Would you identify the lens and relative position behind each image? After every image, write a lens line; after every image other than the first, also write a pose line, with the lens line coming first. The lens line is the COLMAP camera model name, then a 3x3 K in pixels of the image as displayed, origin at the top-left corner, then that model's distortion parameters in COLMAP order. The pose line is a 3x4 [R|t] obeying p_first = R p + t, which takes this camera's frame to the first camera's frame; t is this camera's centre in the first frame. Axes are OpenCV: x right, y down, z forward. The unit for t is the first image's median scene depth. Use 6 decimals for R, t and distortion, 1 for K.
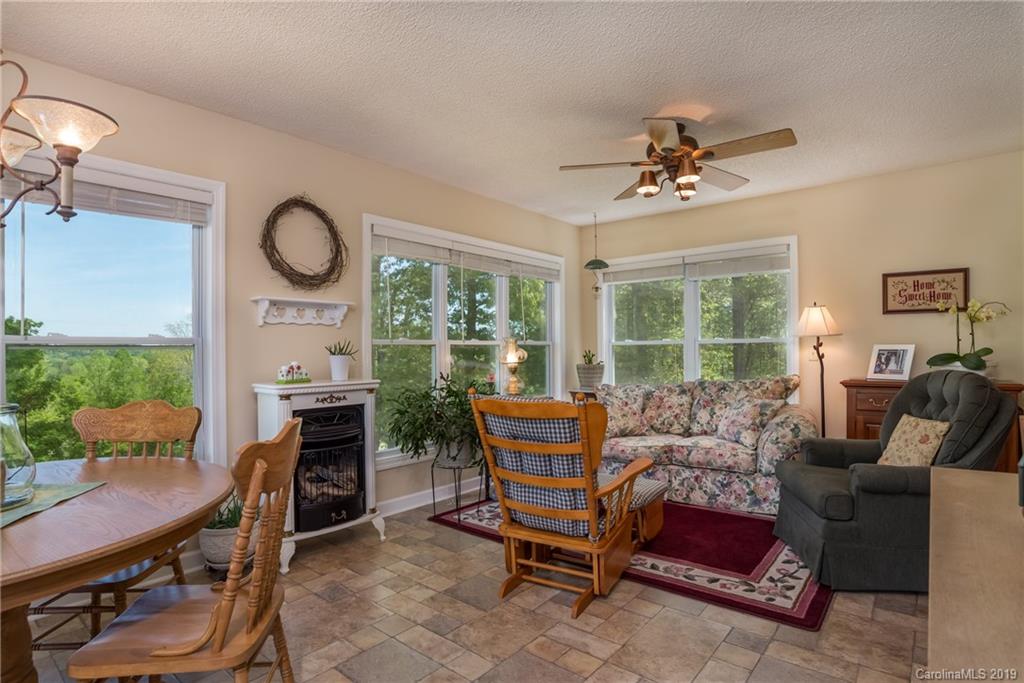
lens RADIAL K [[532.2, 0, 512.0], [0, 532.2, 341.5], [0, 0, 1]] dist [-0.026360, 0.001120]
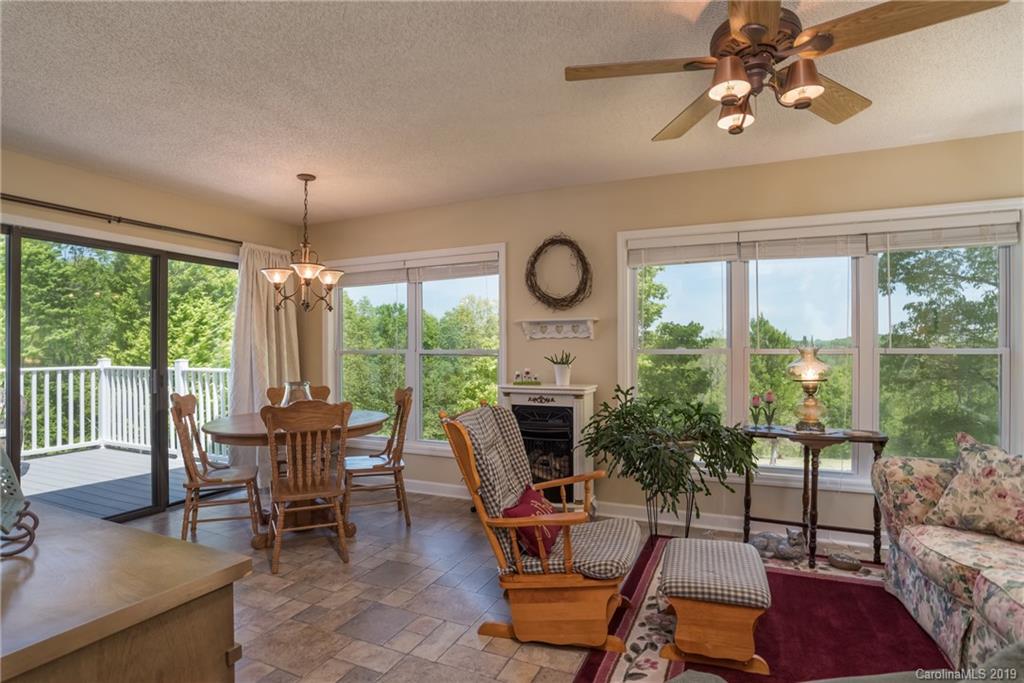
lens RADIAL K [[532.2, 0, 512.0], [0, 532.2, 341.5], [0, 0, 1]] dist [-0.026360, 0.001120]
pose [[0.269811, -0.004774, -0.962902, 0.802066], [0.017428, 0.999848, -0.000074, -0.027401], [0.962756, -0.016761, 0.269853, 0.572116]]
